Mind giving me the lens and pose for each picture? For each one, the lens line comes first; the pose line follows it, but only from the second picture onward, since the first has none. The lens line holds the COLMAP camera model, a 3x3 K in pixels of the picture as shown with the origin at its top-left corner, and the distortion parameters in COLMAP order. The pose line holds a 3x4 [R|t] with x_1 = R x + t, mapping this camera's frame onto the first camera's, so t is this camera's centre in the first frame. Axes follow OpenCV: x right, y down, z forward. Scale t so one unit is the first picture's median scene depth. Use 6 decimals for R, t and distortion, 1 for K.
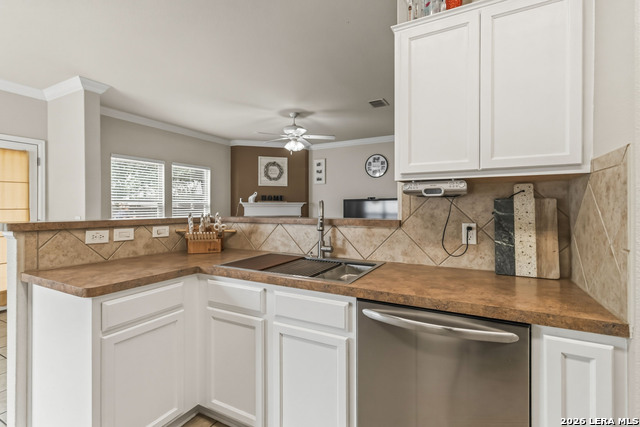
lens RADIAL K [[296.7, 0, 315.6], [0, 296.7, 208.8], [0, 0, 1]] dist [-0.000123, 0.003964]
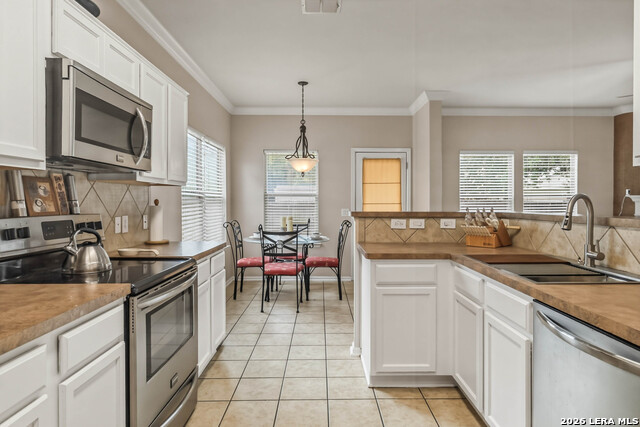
lens RADIAL K [[351.7, 0, 316.6], [0, 351.7, 207.4], [0, 0, 1]] dist [-0.015688, 0.001313]
pose [[0.472560, 0.014034, -0.881187, 0.457393], [-0.005960, 0.999901, 0.012728, 0.001535], [0.881278, -0.000763, 0.472597, -0.076376]]
